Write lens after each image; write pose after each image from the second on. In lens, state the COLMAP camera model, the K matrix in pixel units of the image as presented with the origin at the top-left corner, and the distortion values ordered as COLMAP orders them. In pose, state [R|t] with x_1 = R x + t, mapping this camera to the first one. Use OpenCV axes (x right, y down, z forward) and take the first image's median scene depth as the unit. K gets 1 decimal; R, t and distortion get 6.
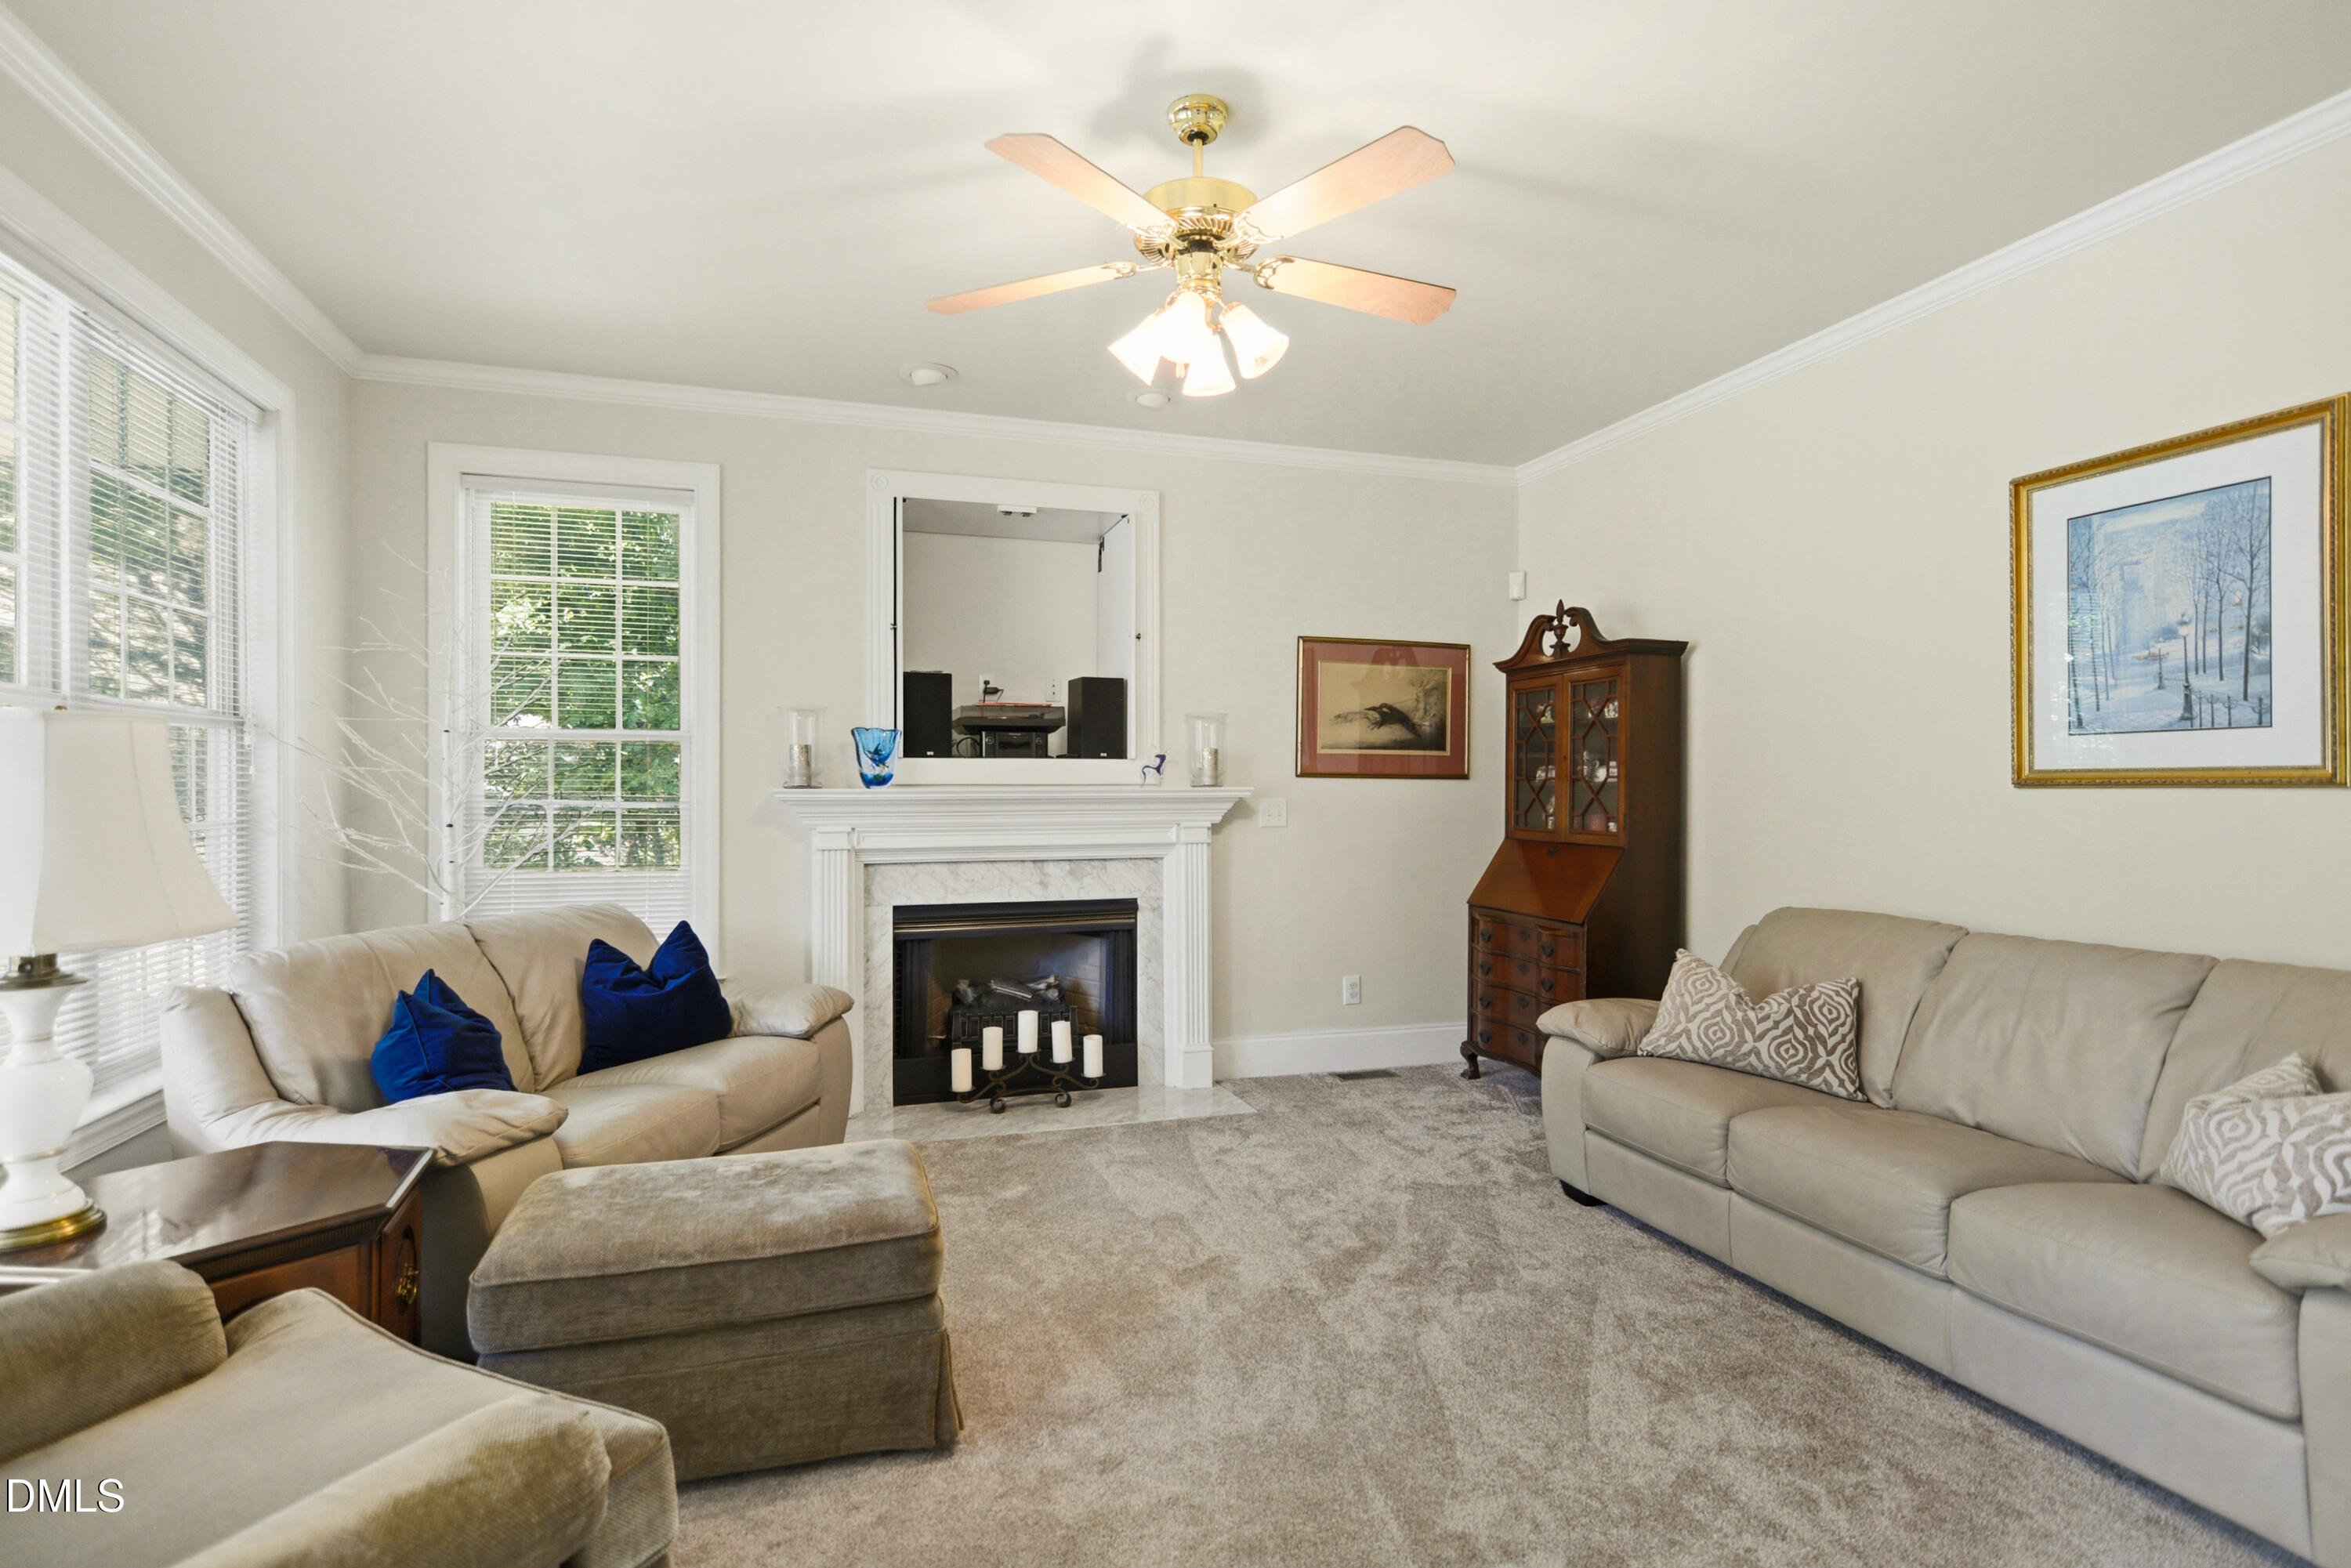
lens RADIAL K [[1181.2, 0, 1167.9], [0, 1181.2, 781.7], [0, 0, 1]] dist [-0.001712, 0.005352]
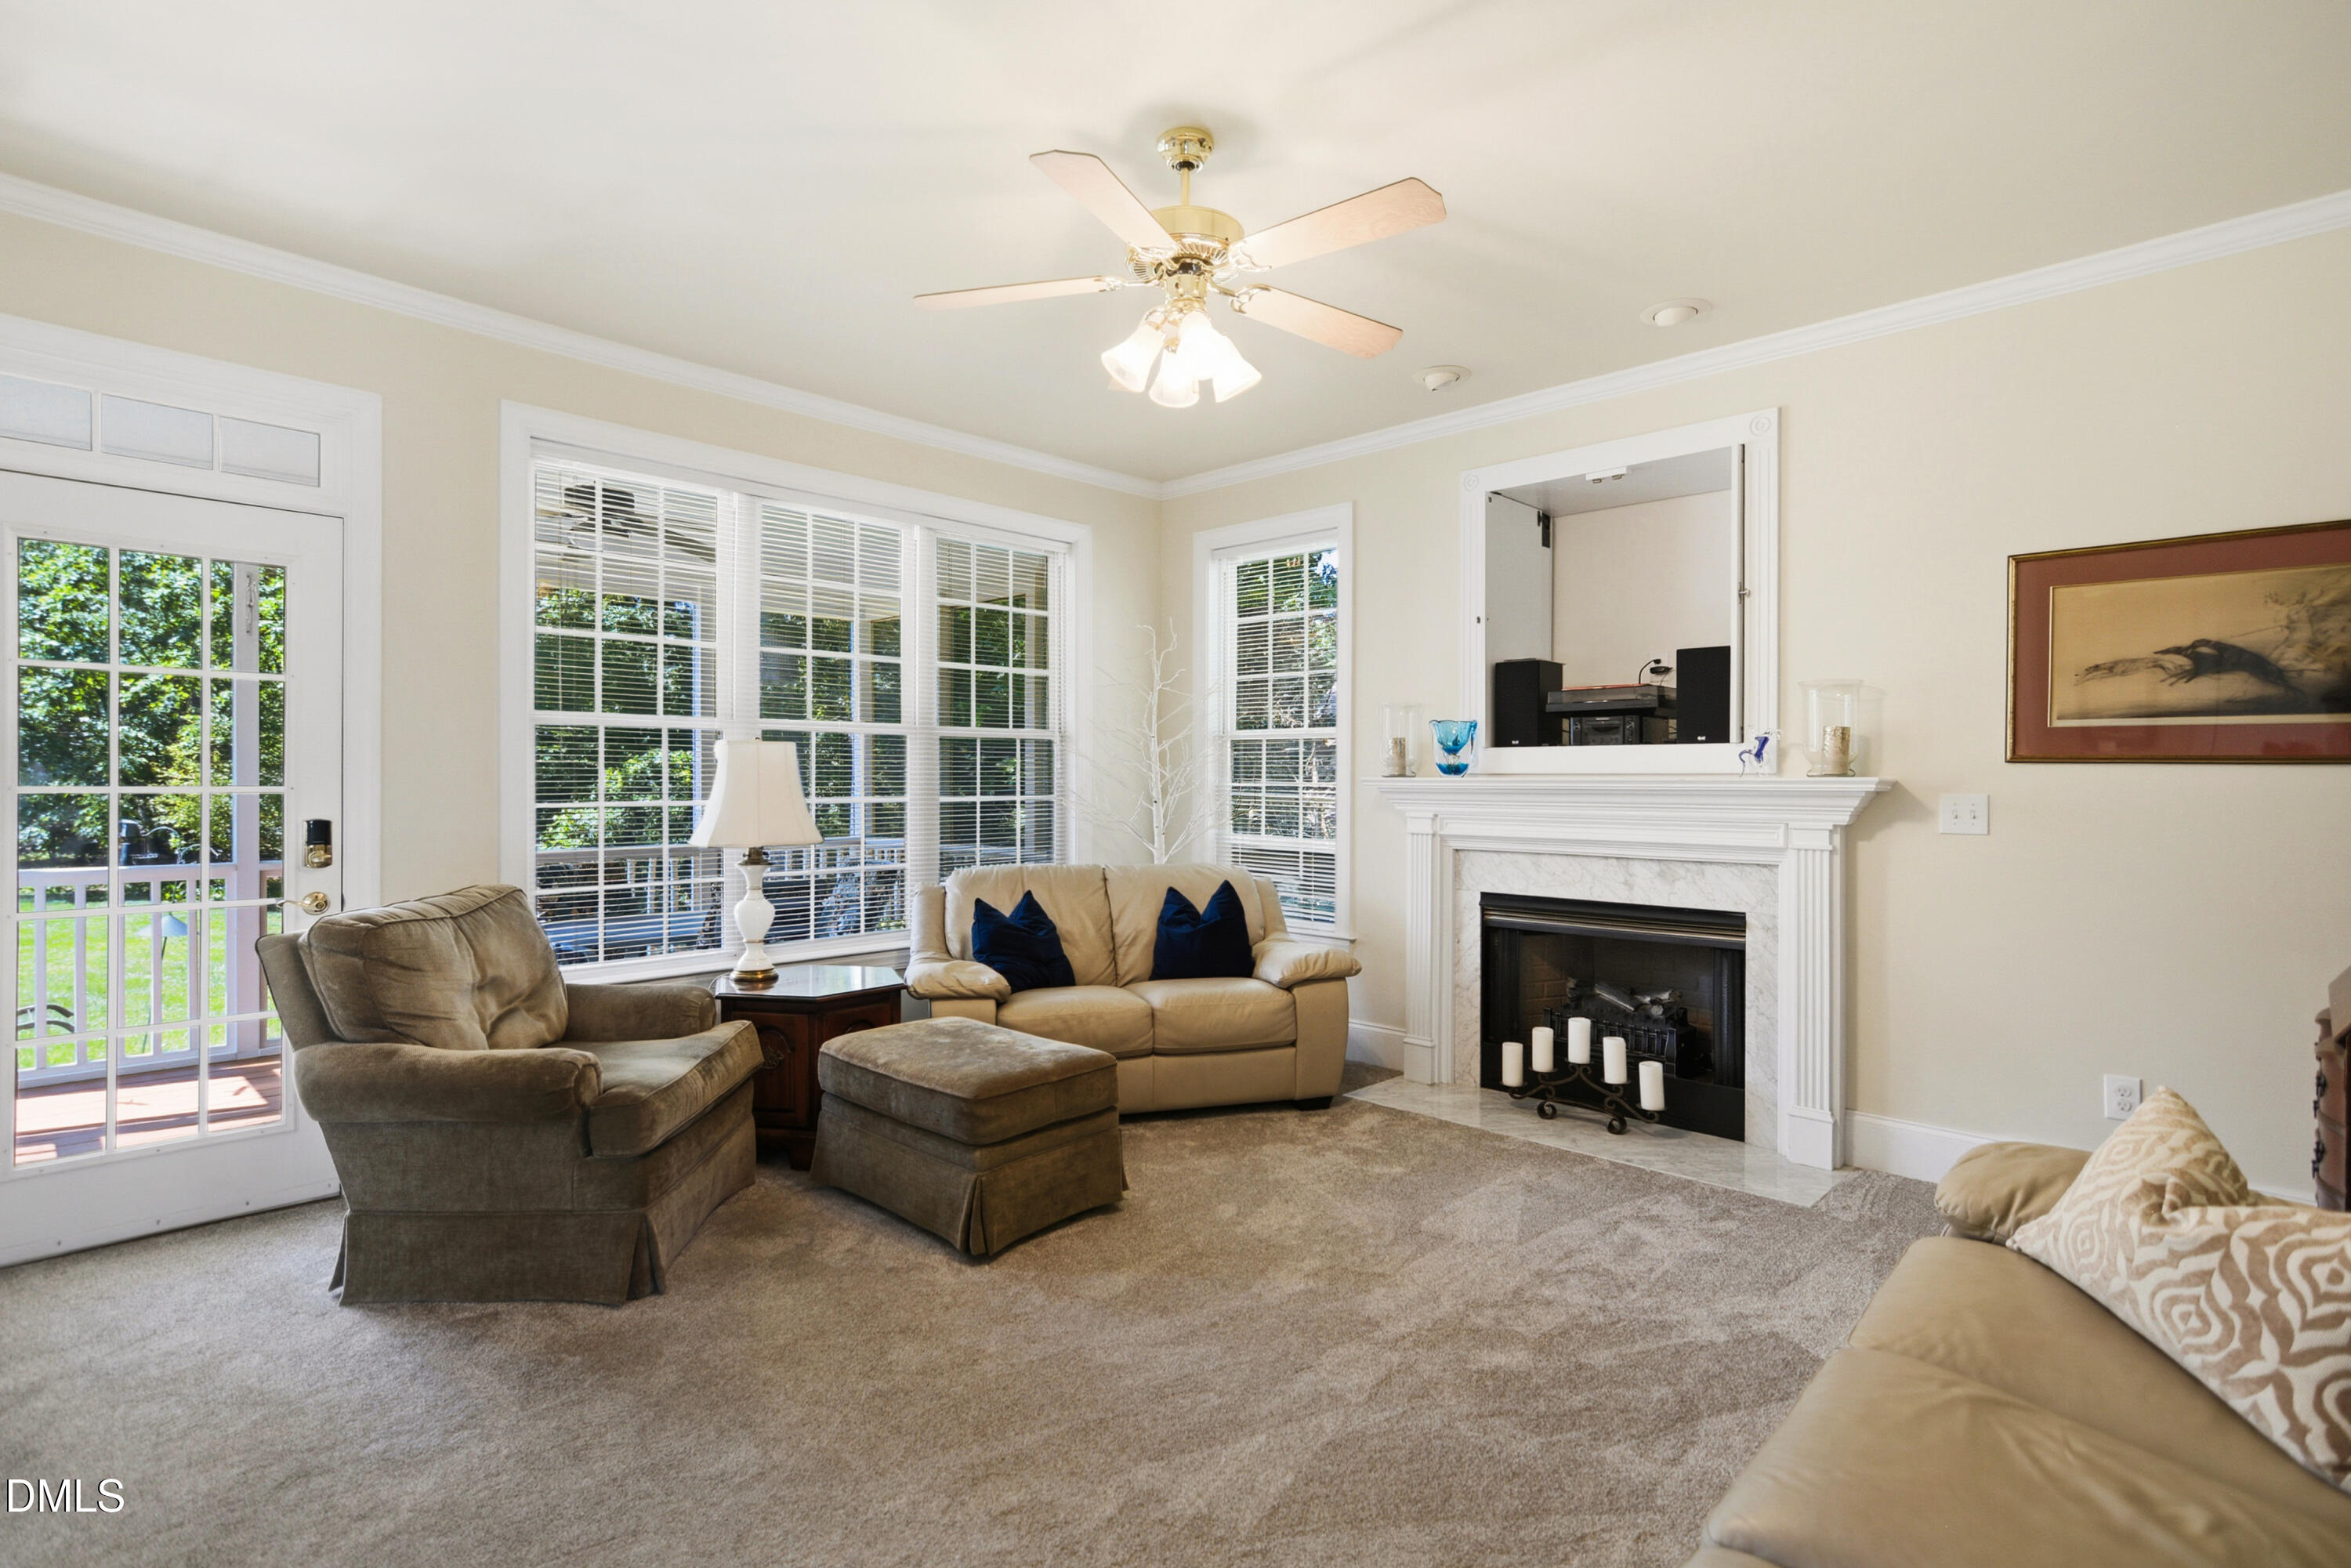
lens RADIAL K [[1181.2, 0, 1164.0], [0, 1181.2, 774.3], [0, 0, 1]] dist [-0.001712, 0.005352]
pose [[0.447767, 0.000436, -0.894150, 0.561067], [0.000692, 0.999999, 0.000834, 0.001824], [0.894150, -0.000993, 0.447766, 0.292277]]
